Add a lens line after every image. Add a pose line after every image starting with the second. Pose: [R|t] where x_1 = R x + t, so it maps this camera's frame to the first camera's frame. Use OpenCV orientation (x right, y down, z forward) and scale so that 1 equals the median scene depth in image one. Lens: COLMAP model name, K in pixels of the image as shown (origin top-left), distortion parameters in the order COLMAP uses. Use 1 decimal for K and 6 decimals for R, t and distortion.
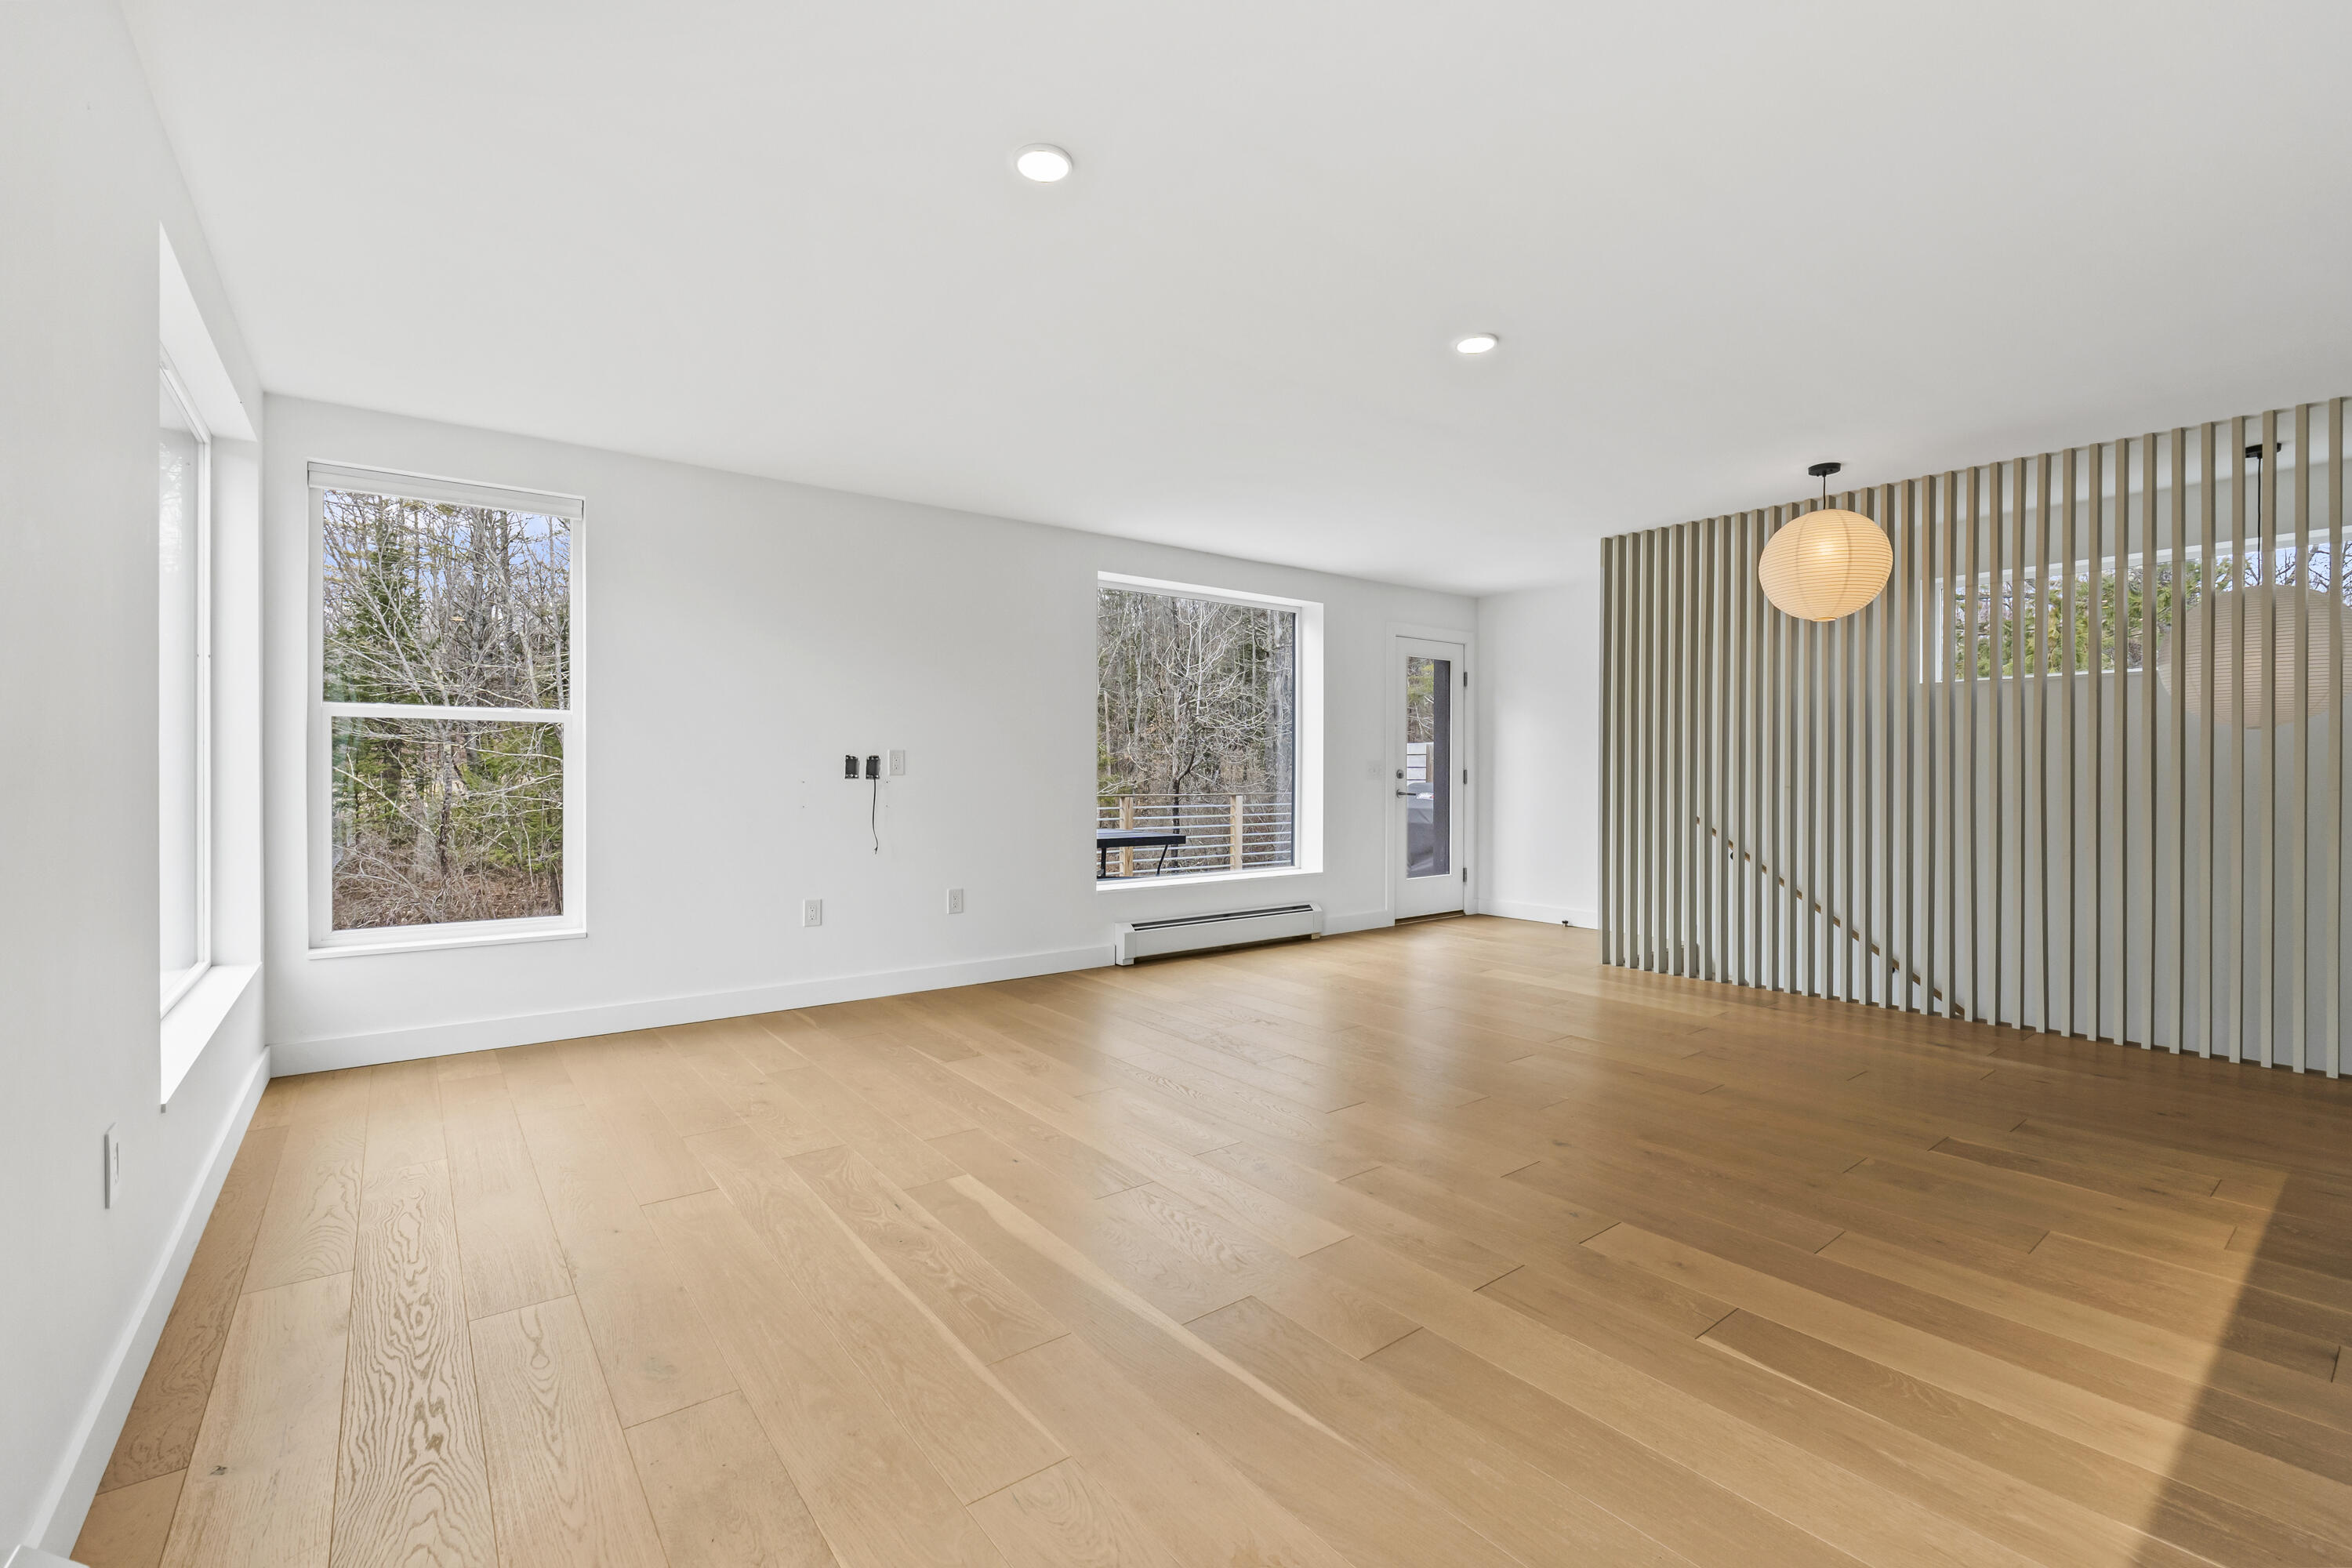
lens RADIAL K [[1018.7, 0, 1176.0], [0, 1018.7, 784.0], [0, 0, 1]] dist [0.001289, 0.000177]
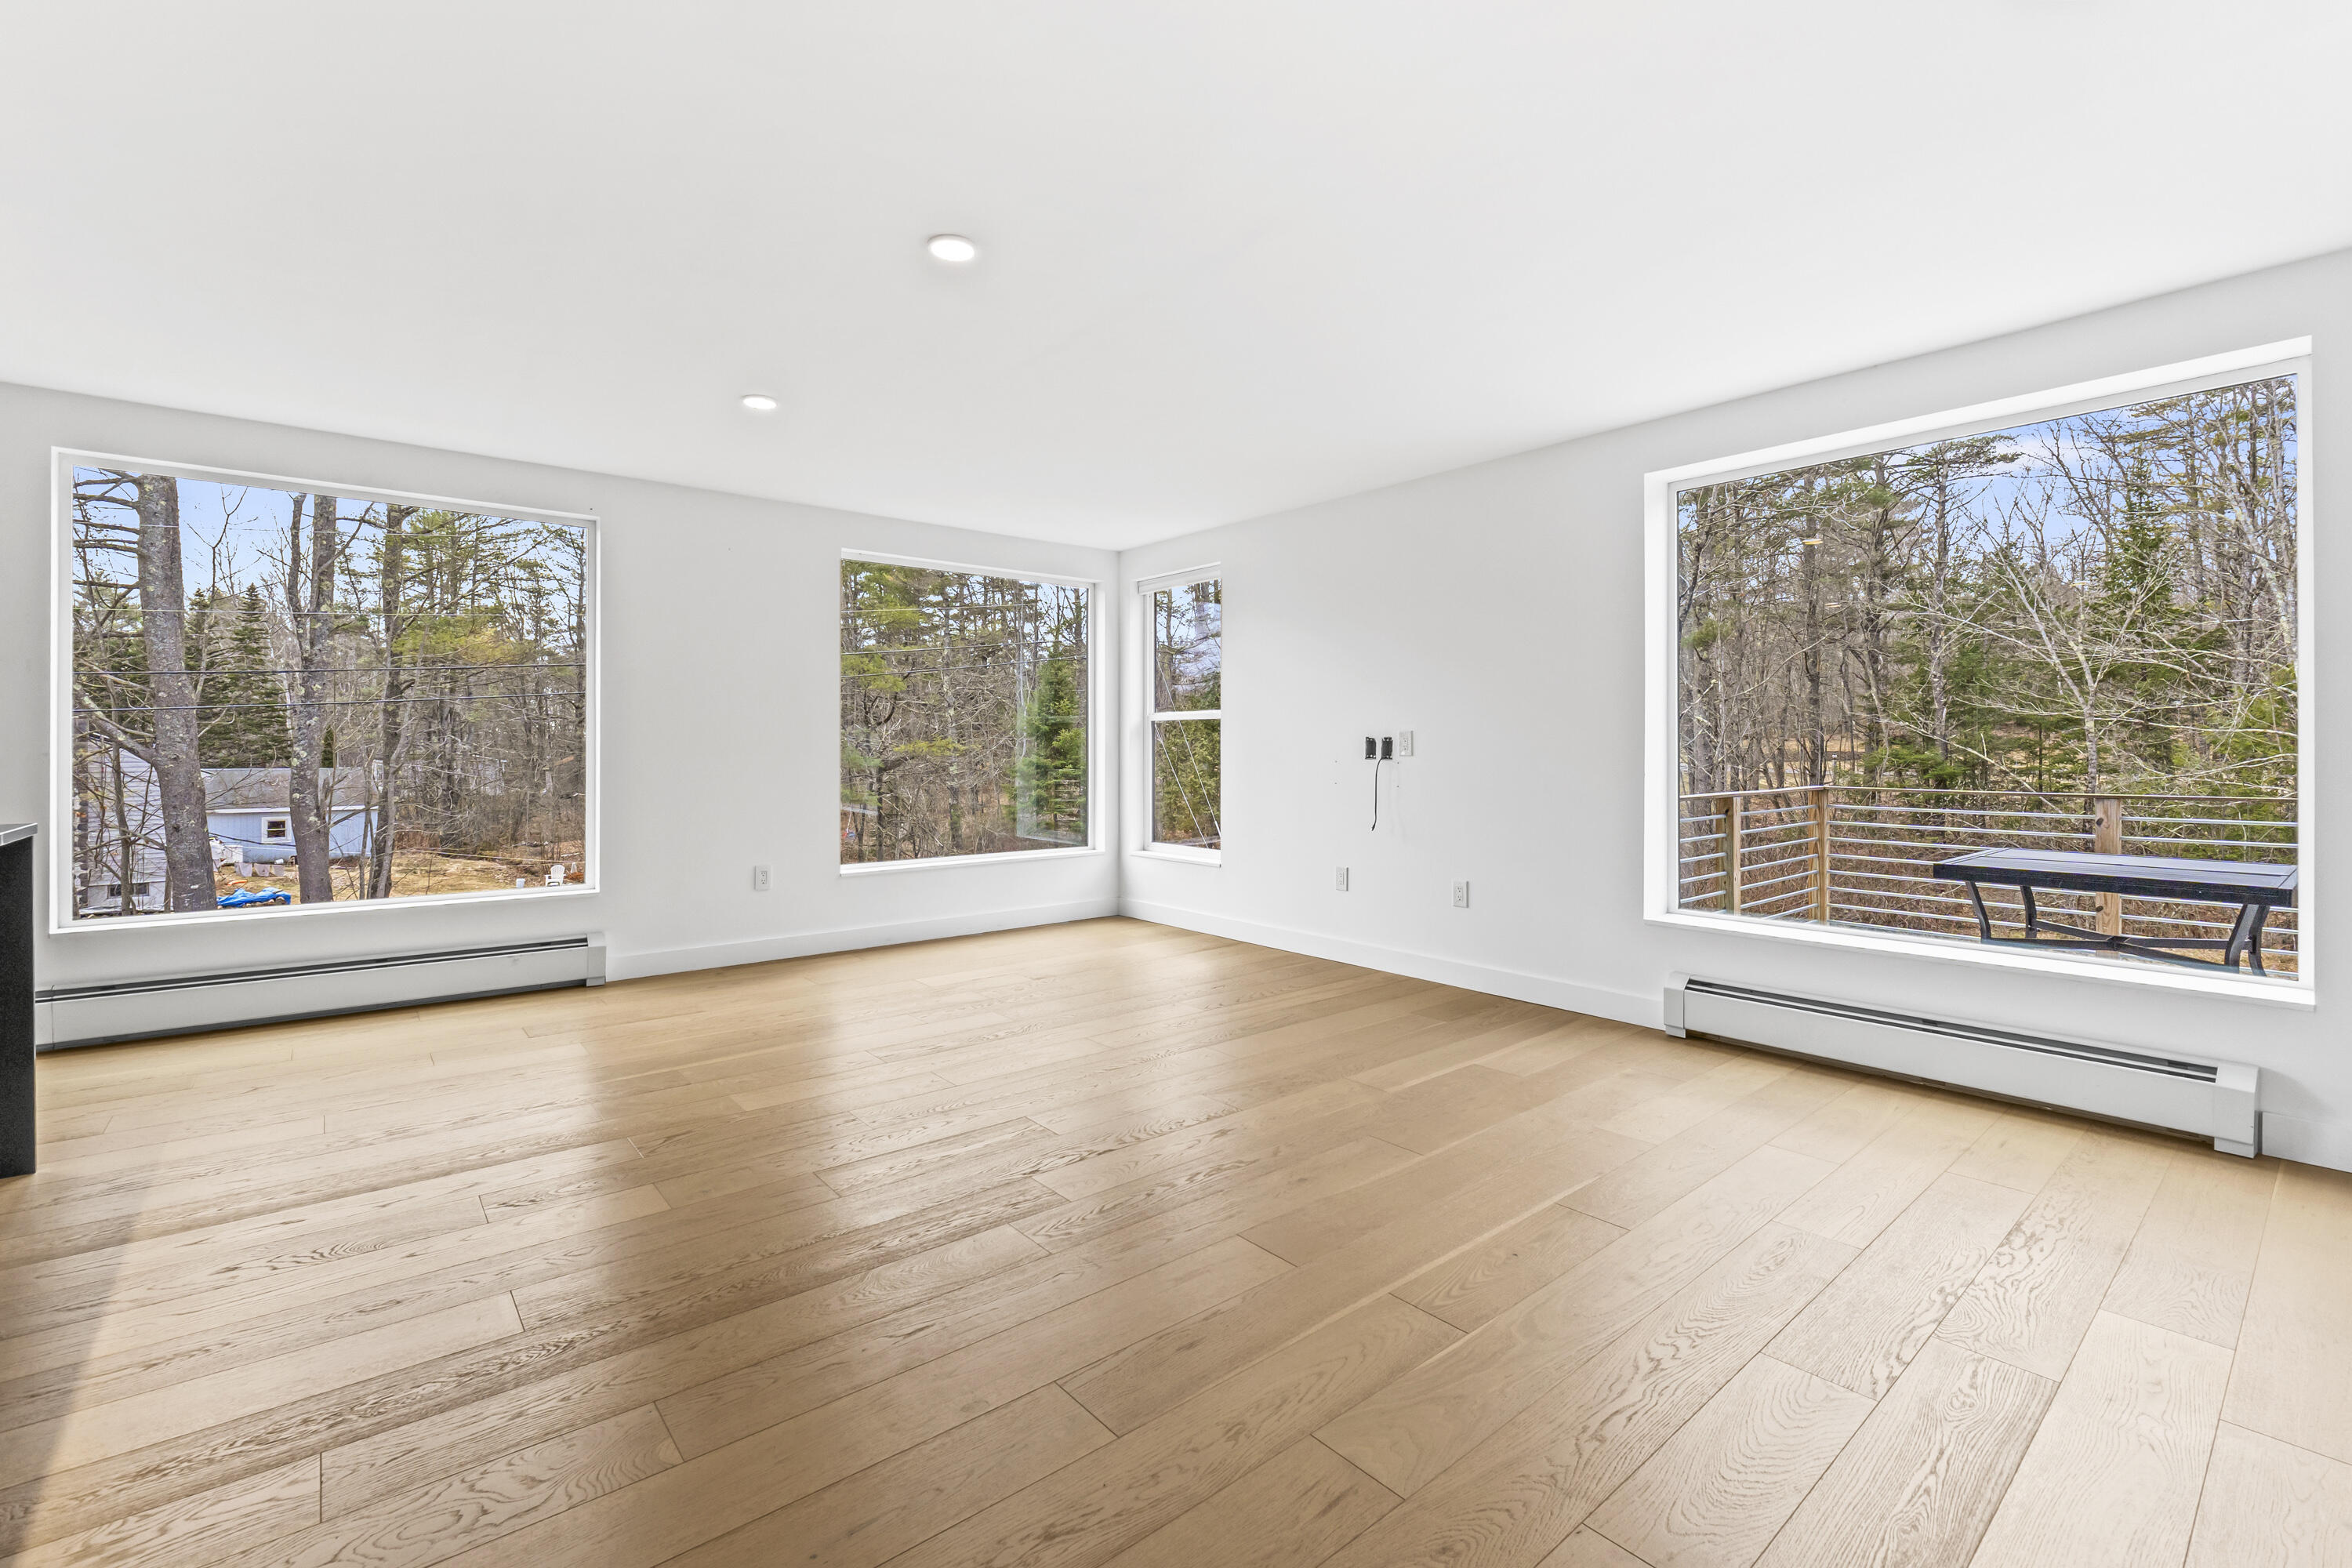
lens RADIAL K [[1006.6, 0, 1158.5], [0, 1006.6, 751.7], [0, 0, 1]] dist [-0.000096, -0.006983]
pose [[0.028601, -0.001079, -0.999590, 1.219613], [-0.014282, 0.999897, -0.001488, -0.013938], [0.999489, 0.014318, 0.028582, 1.250281]]
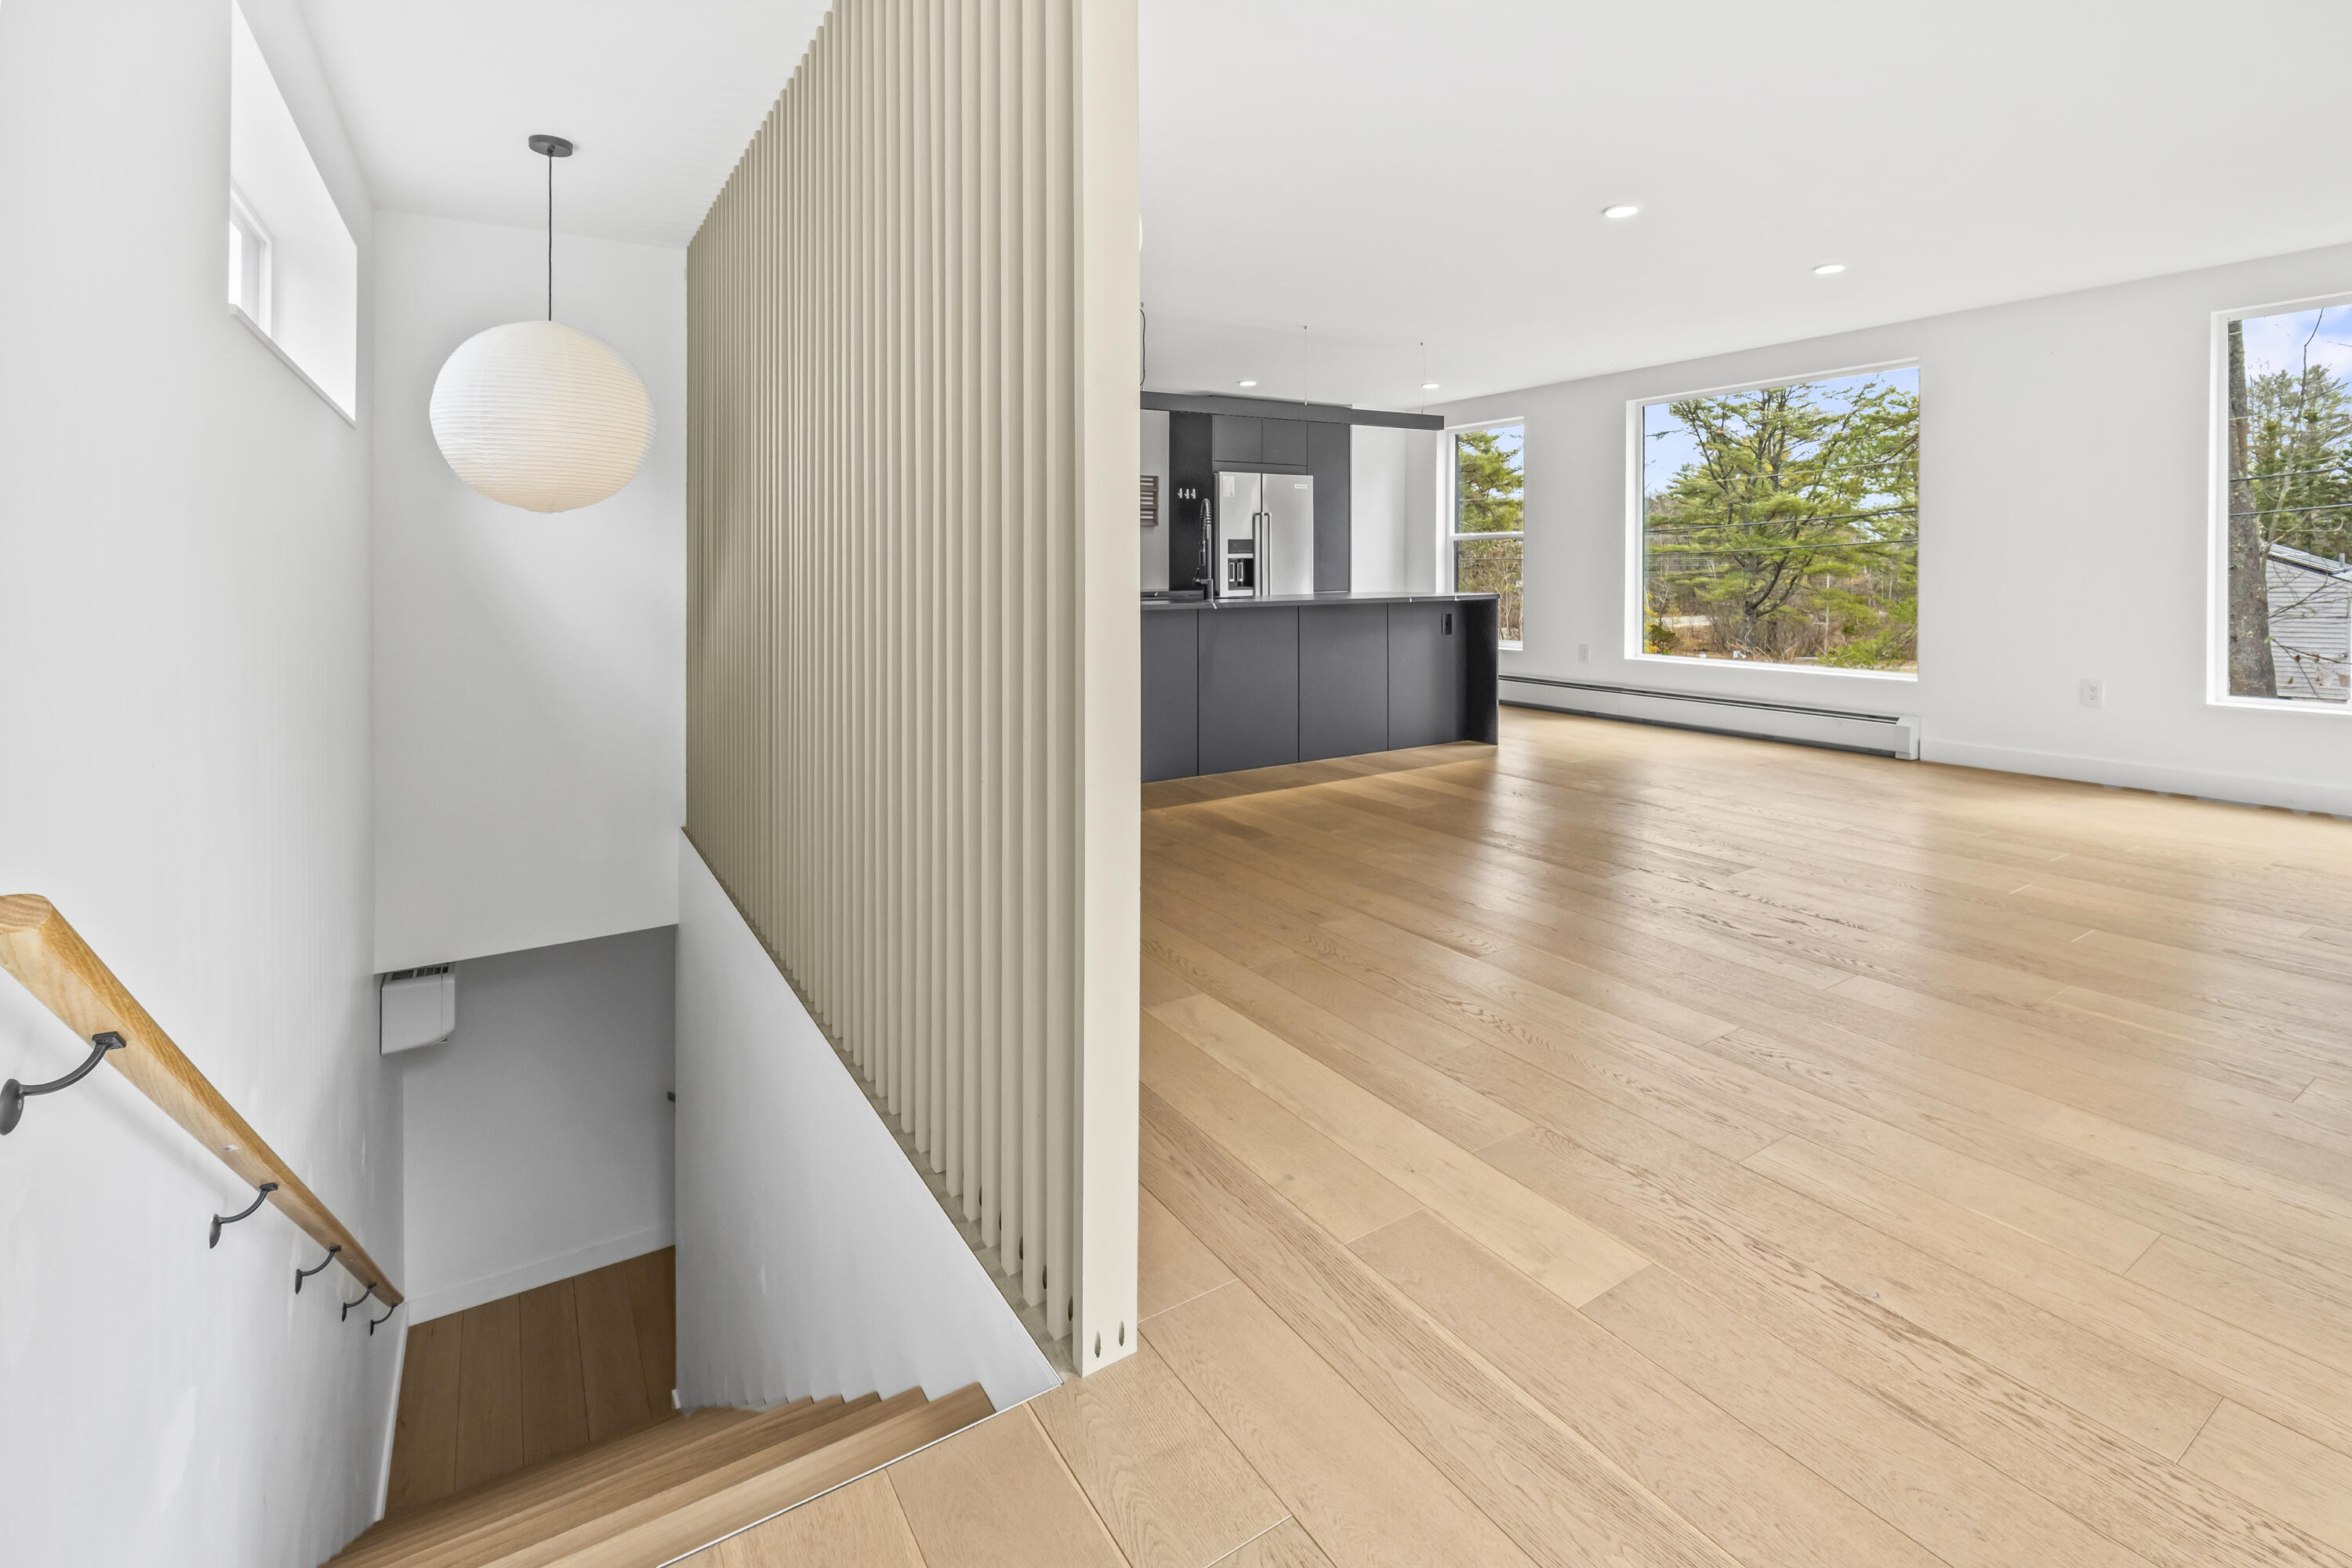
lens RADIAL K [[1045.8, 0, 1173.3], [0, 1045.8, 586.2], [0, 0, 1]] dist [-0.007212, -0.000392]
pose [[-0.995160, 0.005079, 0.098132, 0.752910], [0.007897, 0.999567, 0.028348, -0.020482], [-0.097945, 0.028986, -0.994770, 2.477722]]
